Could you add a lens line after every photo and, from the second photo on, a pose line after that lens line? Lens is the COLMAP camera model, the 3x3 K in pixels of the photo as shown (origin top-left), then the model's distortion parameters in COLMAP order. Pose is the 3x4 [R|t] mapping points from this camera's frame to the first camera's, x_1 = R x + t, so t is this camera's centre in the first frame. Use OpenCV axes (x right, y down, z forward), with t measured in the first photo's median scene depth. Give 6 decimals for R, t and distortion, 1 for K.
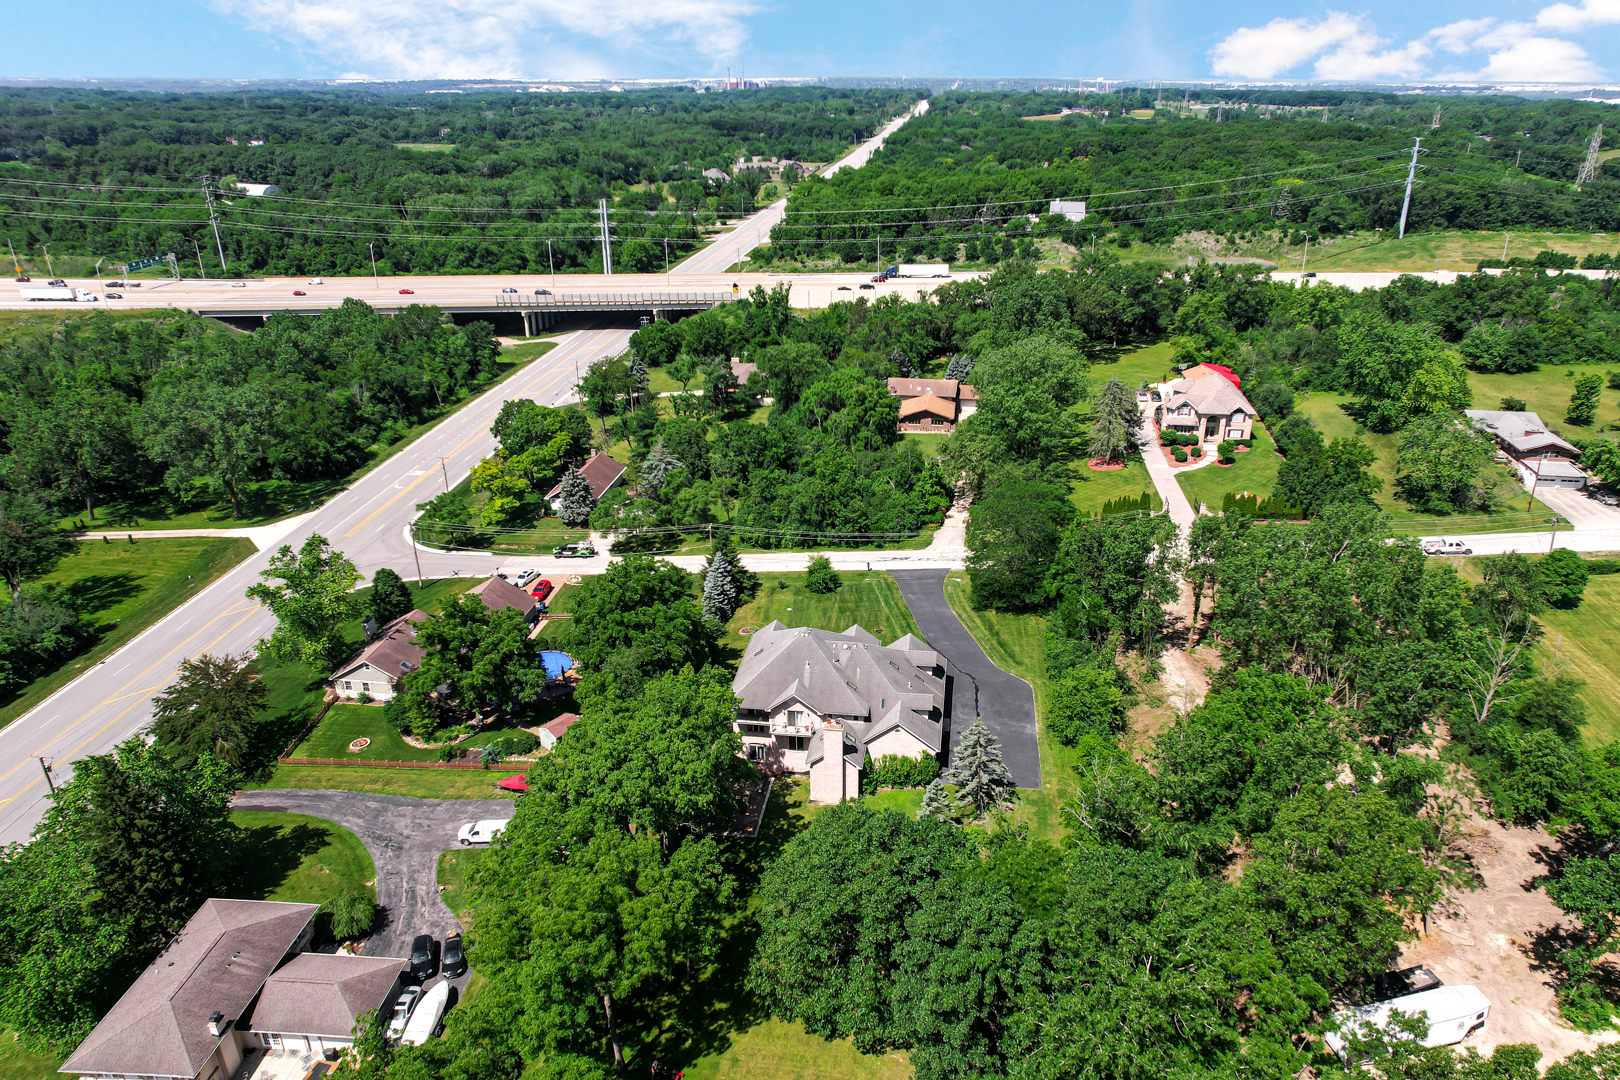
lens RADIAL K [[1008.8, 0, 815.7], [0, 1008.8, 549.0], [0, 0, 1]] dist [-0.059961, 0.044792]
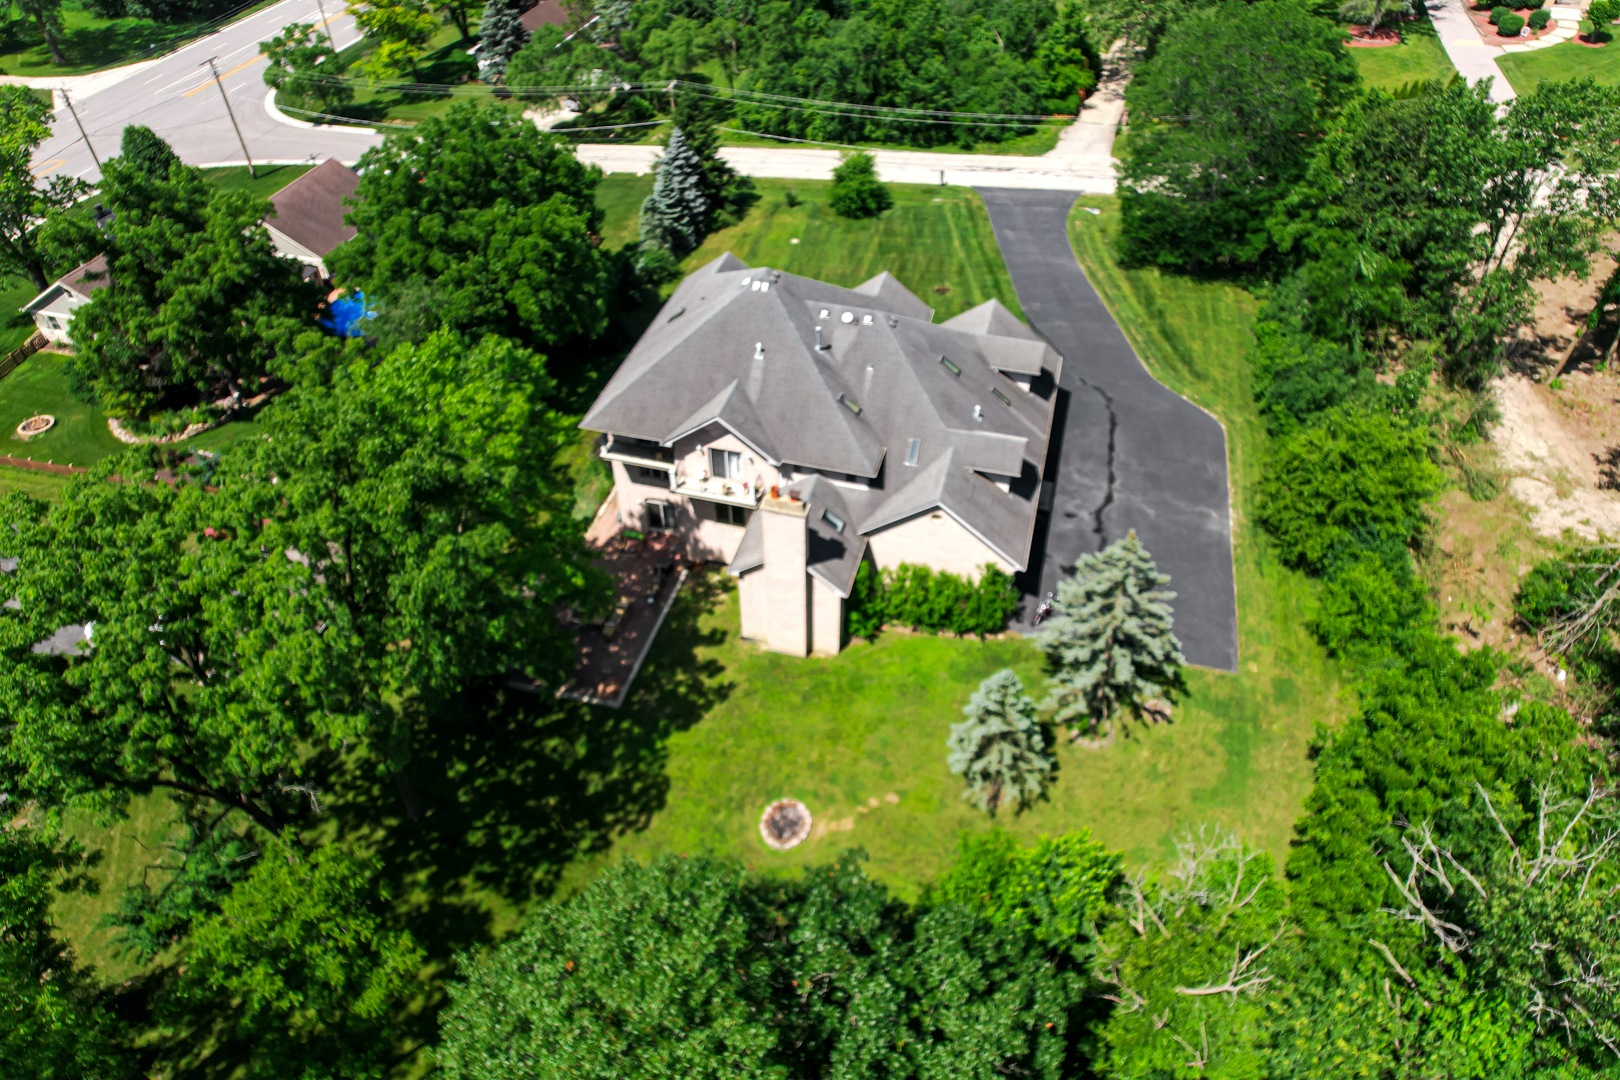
lens RADIAL K [[1008.8, 0, 812.2], [0, 1008.8, 551.8], [0, 0, 1]] dist [-0.059961, 0.044792]
pose [[0.993017, 0.093955, -0.071341, 0.047691], [-0.064804, 0.939763, 0.335628, 0.037562], [0.098578, -0.328661, 0.939289, 0.452771]]
